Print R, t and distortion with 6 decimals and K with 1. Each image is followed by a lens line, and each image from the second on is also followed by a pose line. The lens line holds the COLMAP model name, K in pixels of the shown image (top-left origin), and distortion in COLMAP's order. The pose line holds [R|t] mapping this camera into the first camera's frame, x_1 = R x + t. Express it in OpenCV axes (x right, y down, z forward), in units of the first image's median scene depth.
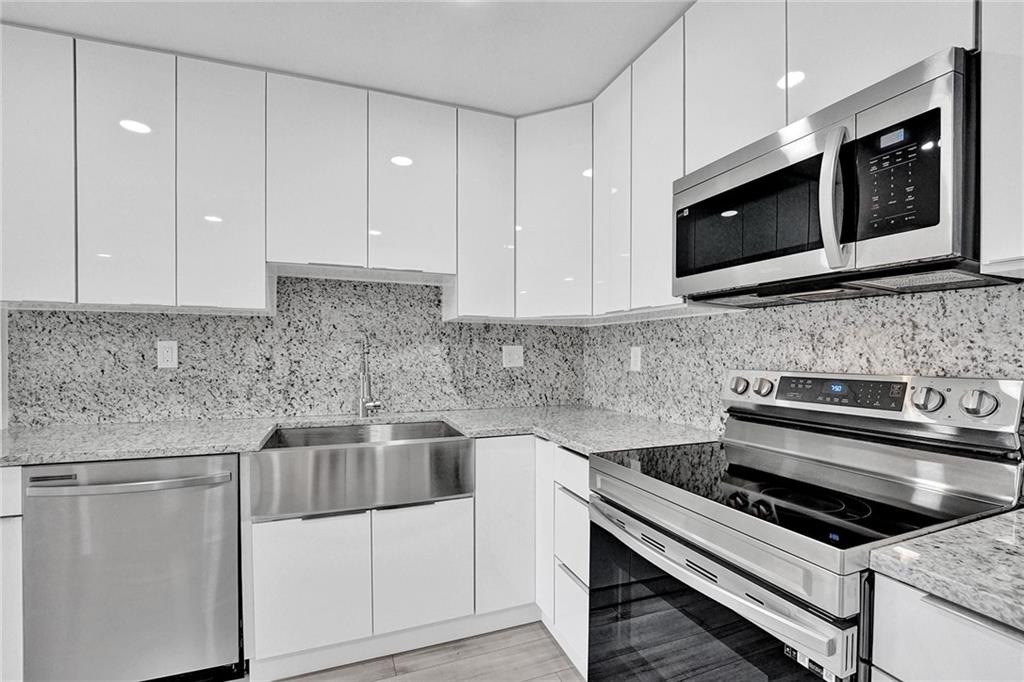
lens RADIAL K [[419.4, 0, 539.2], [0, 419.4, 353.7], [0, 0, 1]] dist [-0.021670, -0.000013]
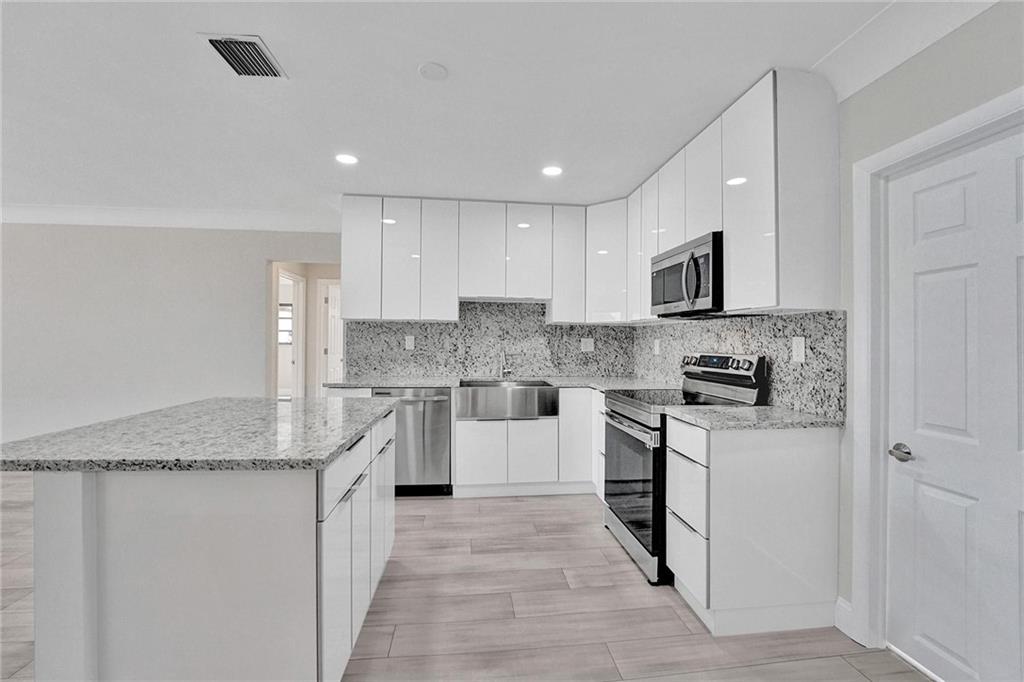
lens RADIAL K [[457.0, 0, 556.8], [0, 457.0, 340.4], [0, 0, 1]] dist [-0.000096, -0.000071]
pose [[0.970028, 0.004510, -0.242952, 0.318791], [-0.006292, 0.999959, -0.006558, 0.001296], [0.242913, 0.007890, 0.970016, -0.951495]]
